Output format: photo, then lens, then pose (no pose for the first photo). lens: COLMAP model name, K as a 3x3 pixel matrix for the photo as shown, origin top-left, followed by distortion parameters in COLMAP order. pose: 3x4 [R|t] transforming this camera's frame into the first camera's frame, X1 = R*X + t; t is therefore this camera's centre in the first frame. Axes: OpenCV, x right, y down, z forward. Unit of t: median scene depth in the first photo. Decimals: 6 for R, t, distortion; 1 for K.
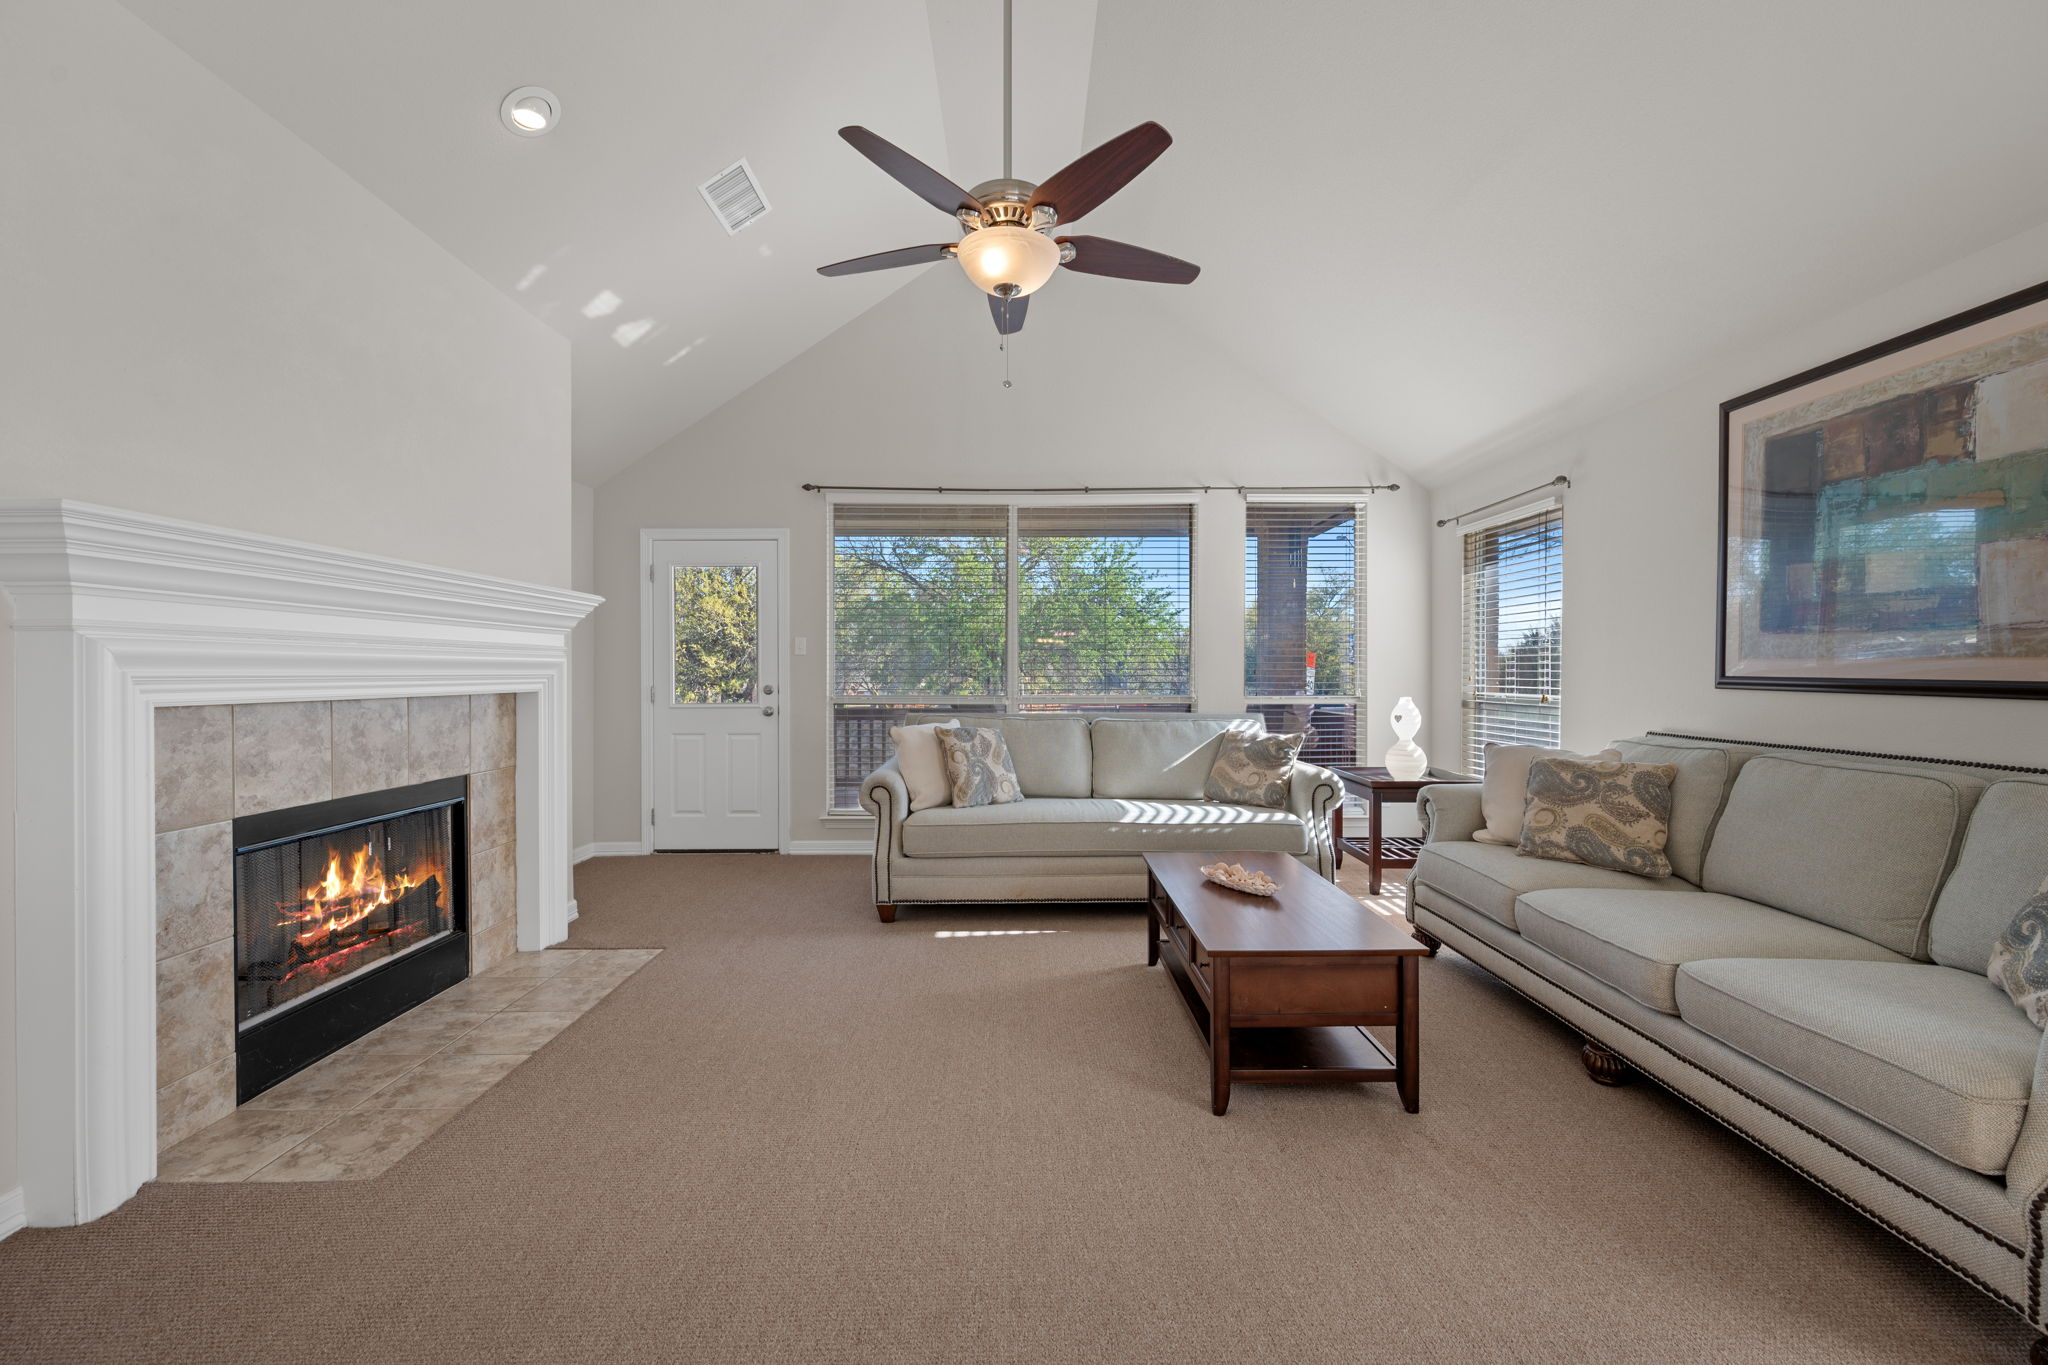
lens RADIAL K [[848.1, 0, 1042.2], [0, 848.1, 674.8], [0, 0, 1]] dist [-0.002434, -0.000393]
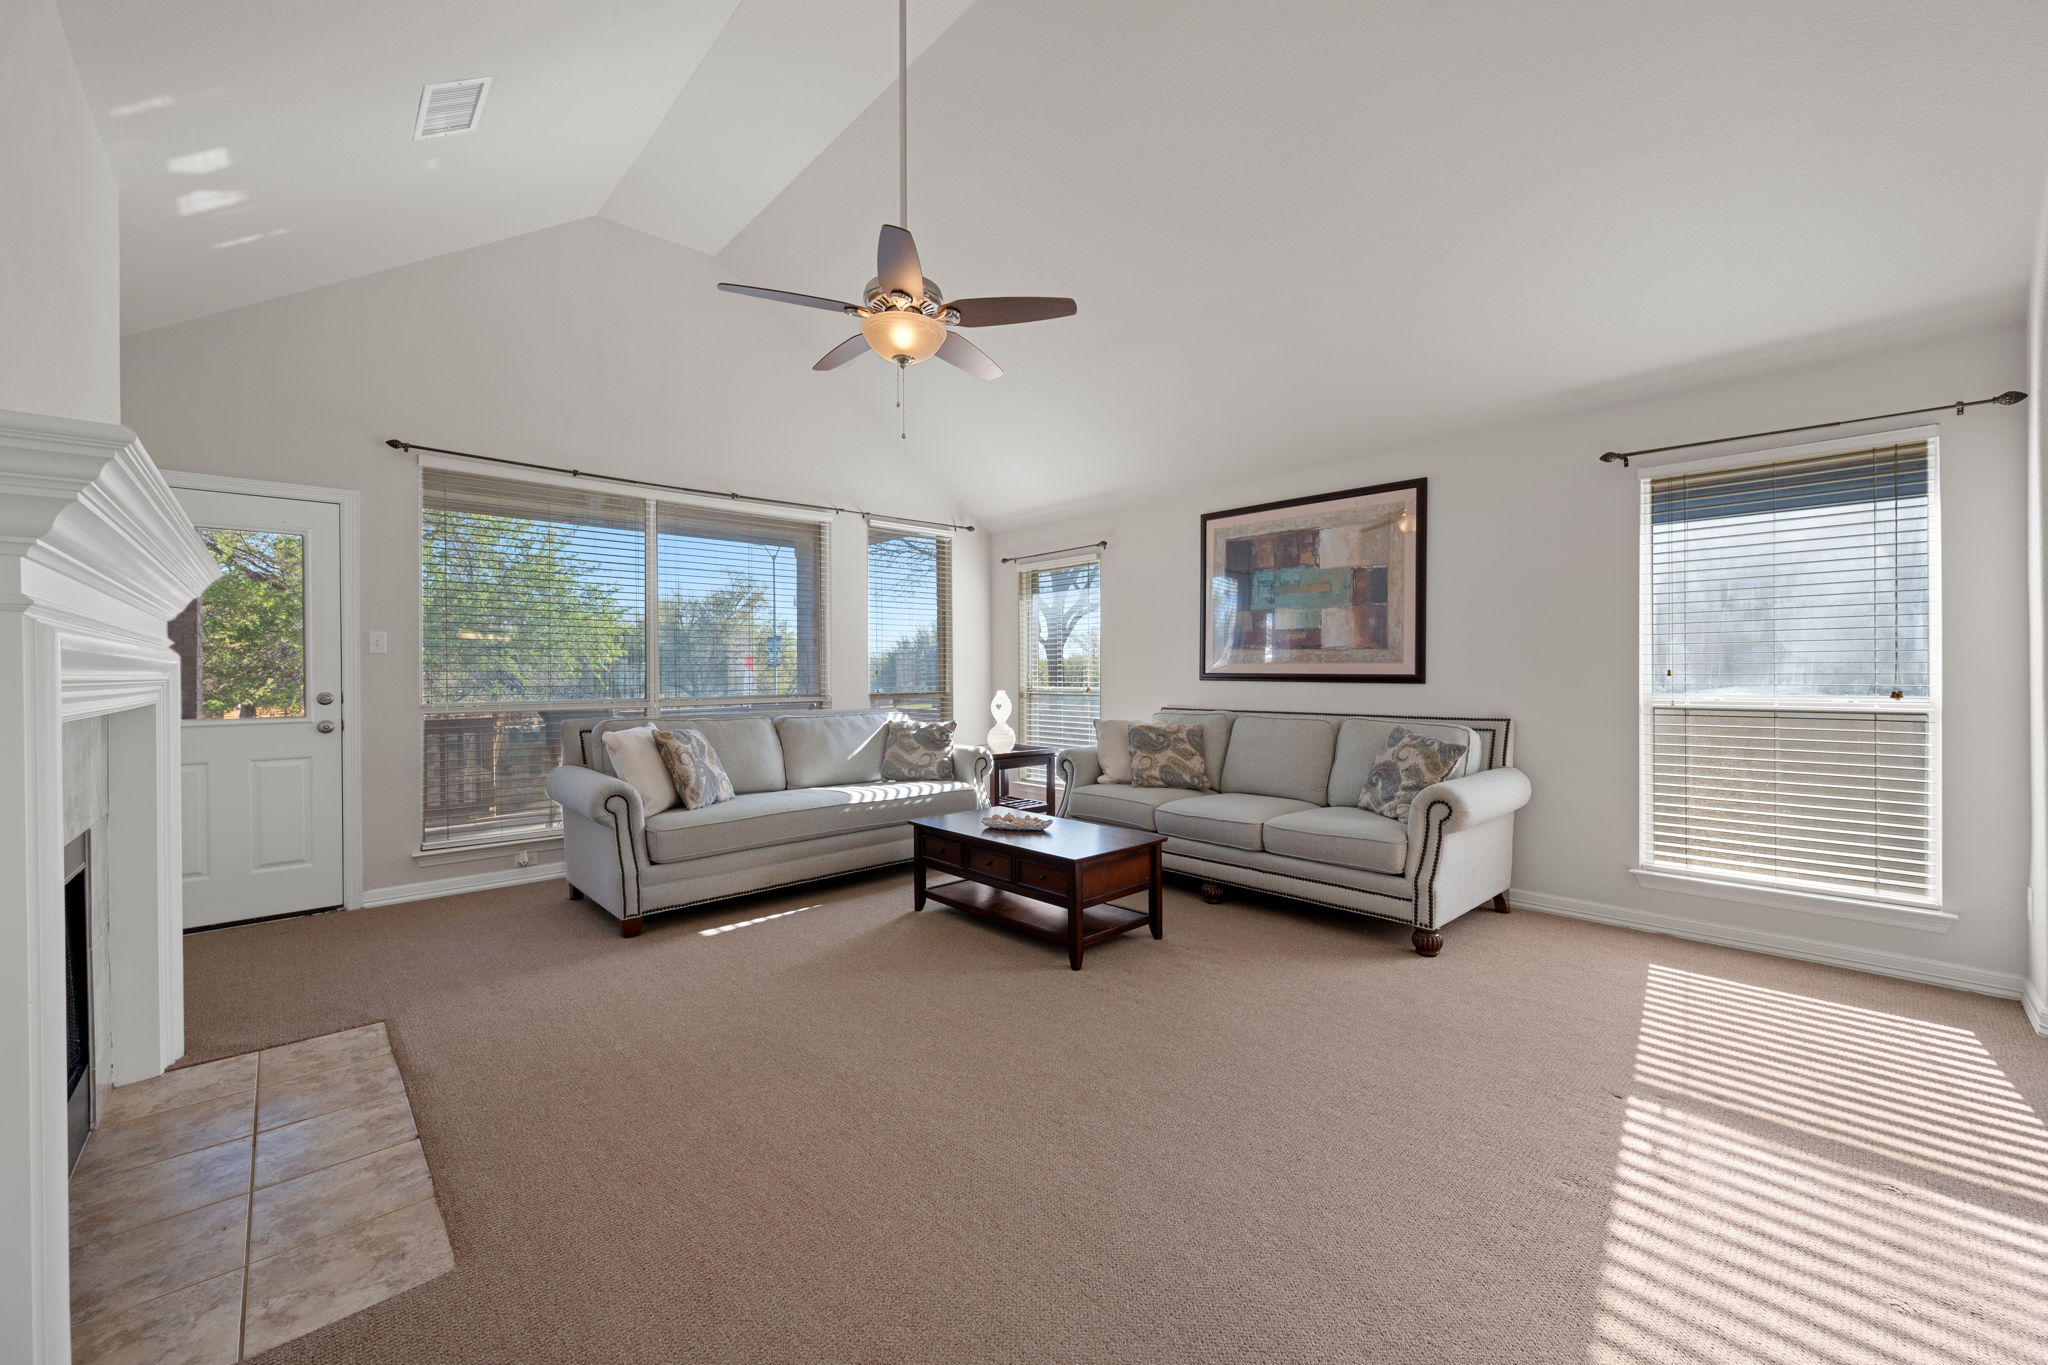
lens RADIAL K [[915.2, 0, 1022.8], [0, 915.2, 674.4], [0, 0, 1]] dist [-0.005054, -0.000039]
pose [[0.698760, -0.004778, 0.715341, -0.646976], [0.008245, 0.999965, -0.001375, 0.003289], [-0.715309, 0.006859, 0.698775, -0.032124]]
